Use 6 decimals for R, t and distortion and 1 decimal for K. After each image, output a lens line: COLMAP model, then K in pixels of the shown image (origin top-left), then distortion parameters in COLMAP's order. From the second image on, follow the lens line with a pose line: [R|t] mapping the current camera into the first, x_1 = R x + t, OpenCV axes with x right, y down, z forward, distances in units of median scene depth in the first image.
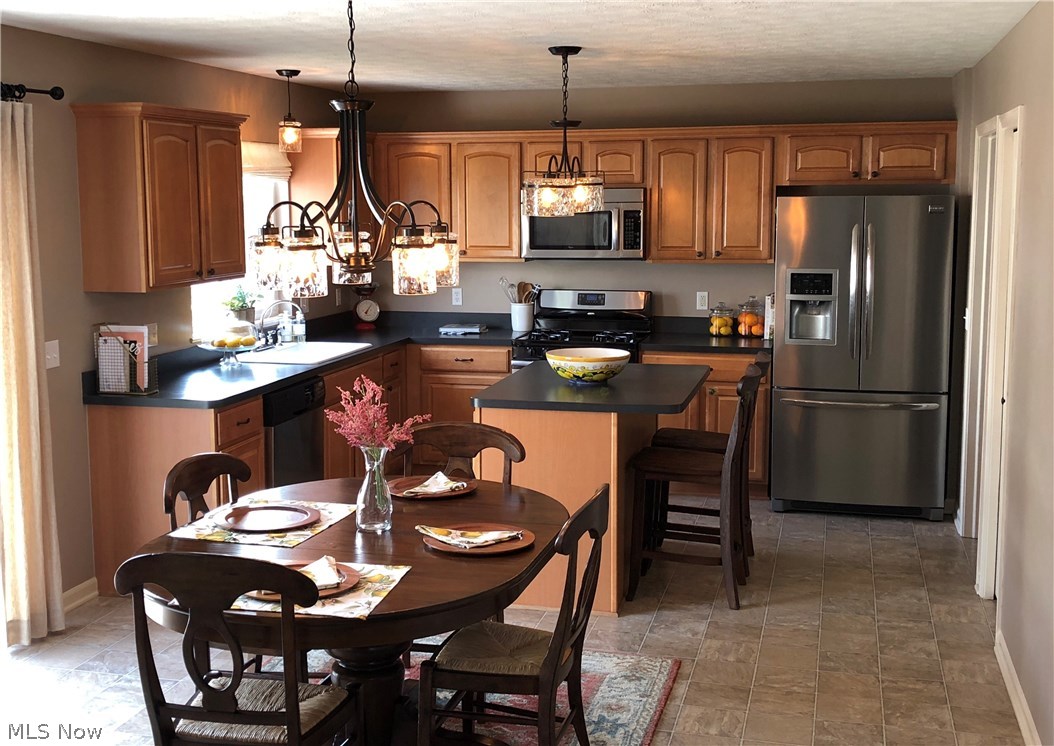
lens RADIAL K [[1258.9, 0, 514.0], [0, 1258.9, 352.9], [0, 0, 1]] dist [0.131498, -0.047126]
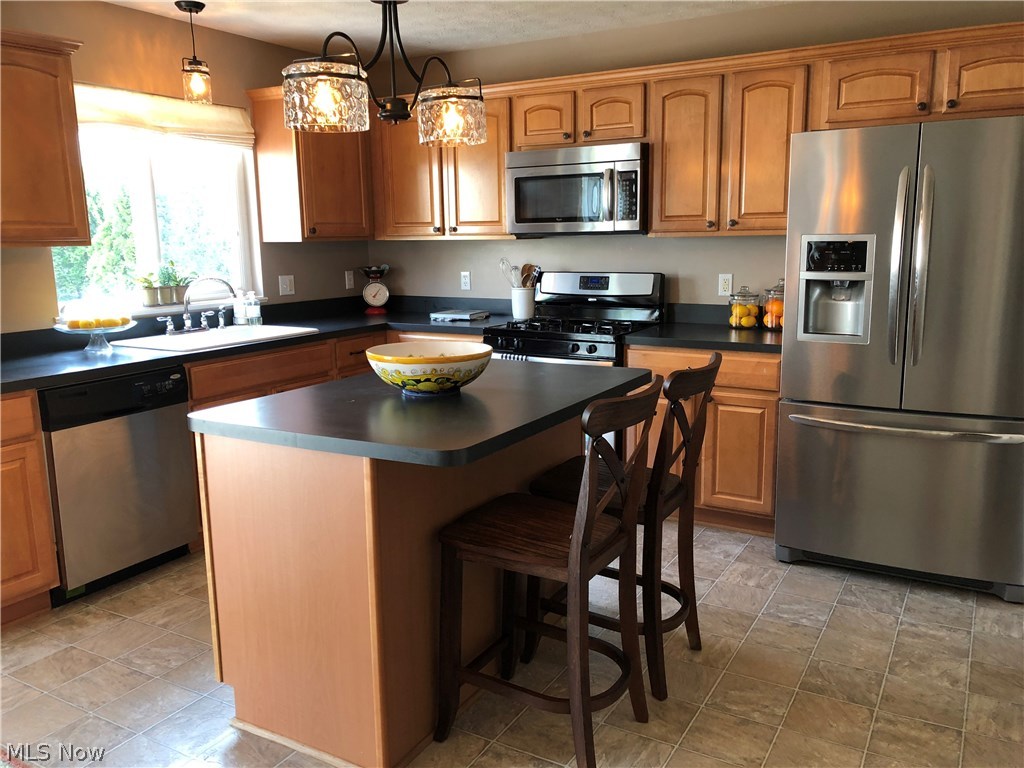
lens RADIAL K [[839.6, 0, 512.0], [0, 839.6, 384.0], [0, 0, 1]] dist [0.031453, 0.005064]
pose [[0.963422, 0.037421, -0.265362, 0.170824], [-0.022200, 0.997944, 0.060130, -0.007045], [0.267067, -0.052039, 0.962272, 0.450298]]
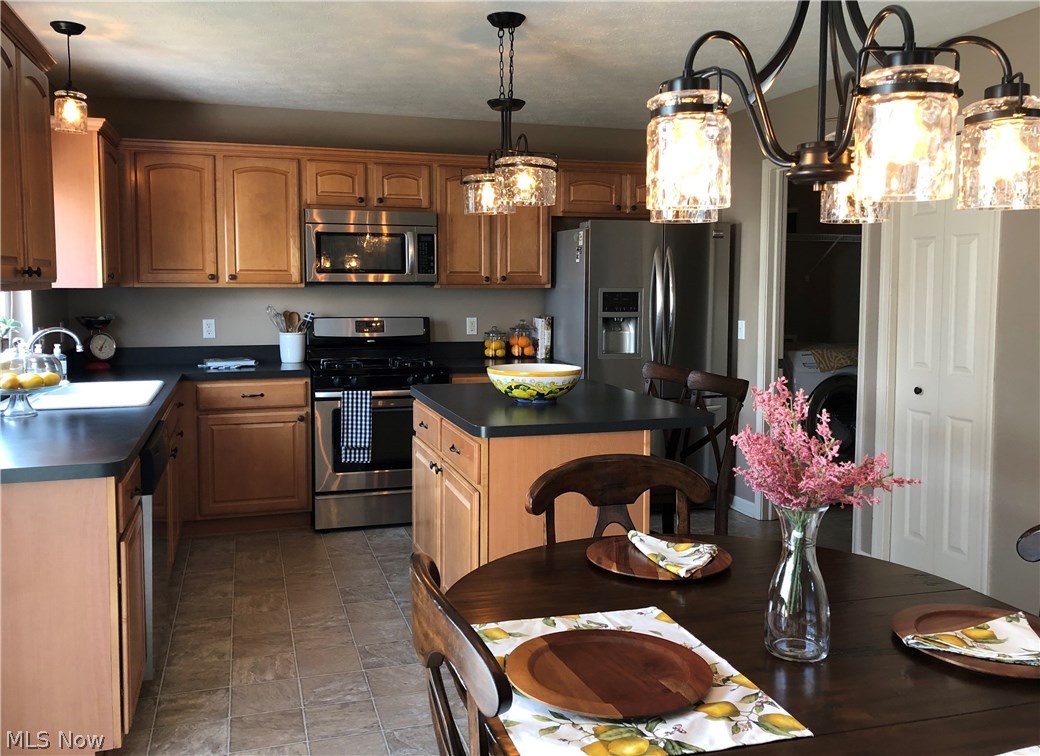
lens RADIAL K [[894.2, 0, 522.0], [0, 894.2, 348.7], [0, 0, 1]] dist [0.055432, -0.011710]
pose [[0.849661, -0.031553, 0.526385, -0.214799], [0.059001, 0.997629, -0.035437, 0.006417], [-0.524019, 0.061167, 0.849508, 0.367422]]
